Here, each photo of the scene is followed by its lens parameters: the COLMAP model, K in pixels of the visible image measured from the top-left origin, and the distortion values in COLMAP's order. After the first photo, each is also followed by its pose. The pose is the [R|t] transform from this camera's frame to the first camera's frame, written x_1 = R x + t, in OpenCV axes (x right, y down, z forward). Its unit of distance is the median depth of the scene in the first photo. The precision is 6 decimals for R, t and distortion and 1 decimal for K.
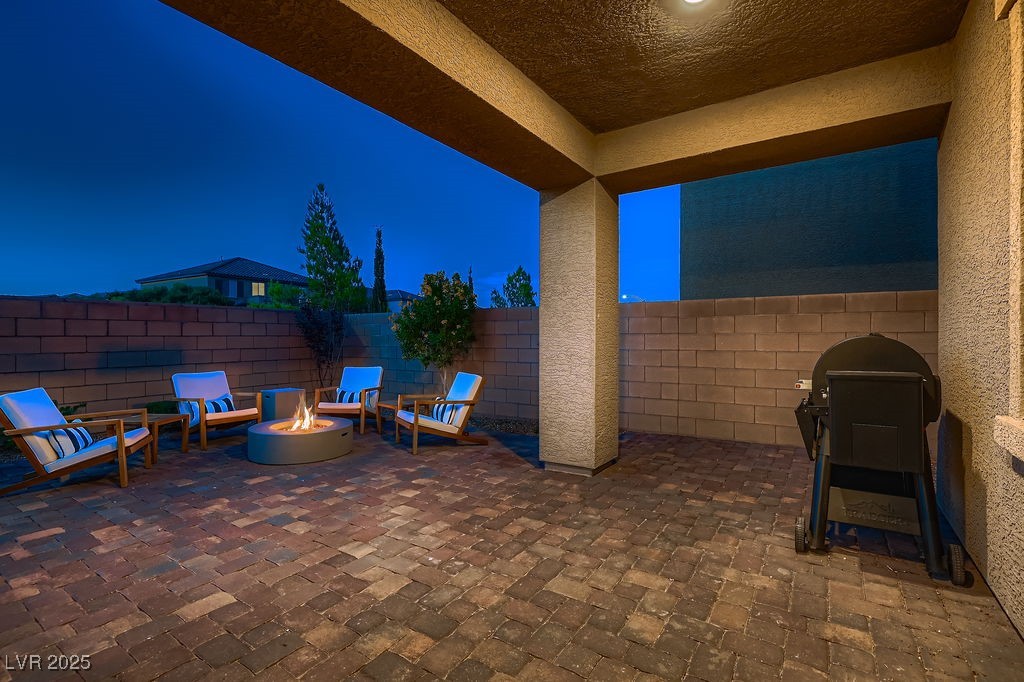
lens RADIAL K [[474.1, 0, 512.0], [0, 474.1, 341.0], [0, 0, 1]] dist [0.001975, -0.000031]
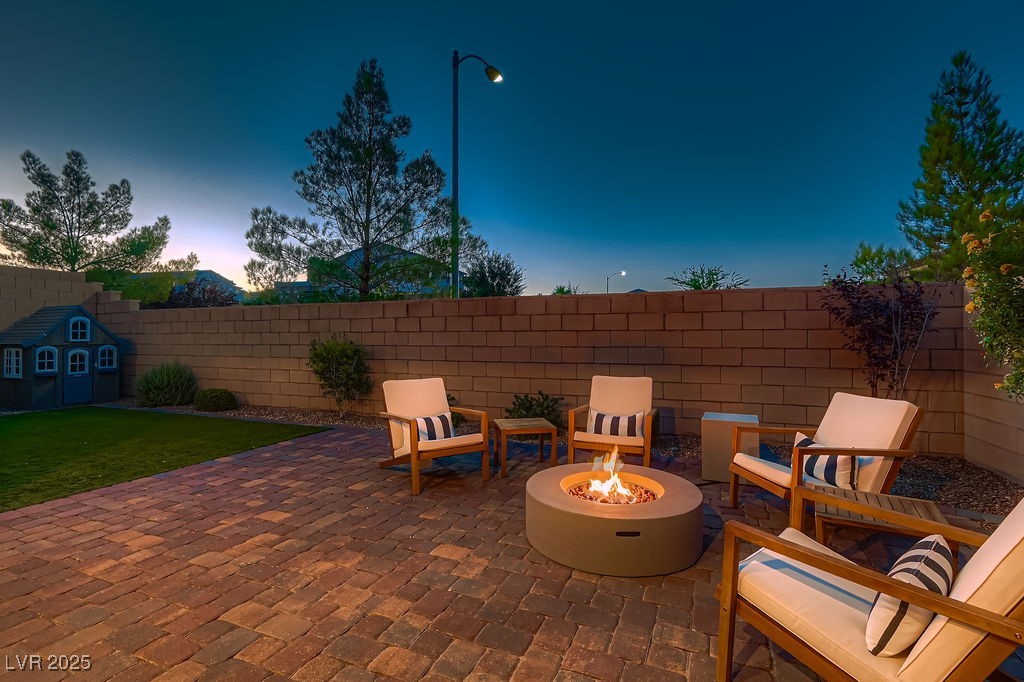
lens RADIAL K [[474.1, 0, 512.0], [0, 474.1, 341.0], [0, 0, 1]] dist [0.001975, -0.000031]
pose [[0.186520, 0.015029, -0.982336, 0.121102], [-0.007552, 0.999875, 0.013863, -0.003248], [0.982422, 0.004832, 0.186610, 1.062784]]
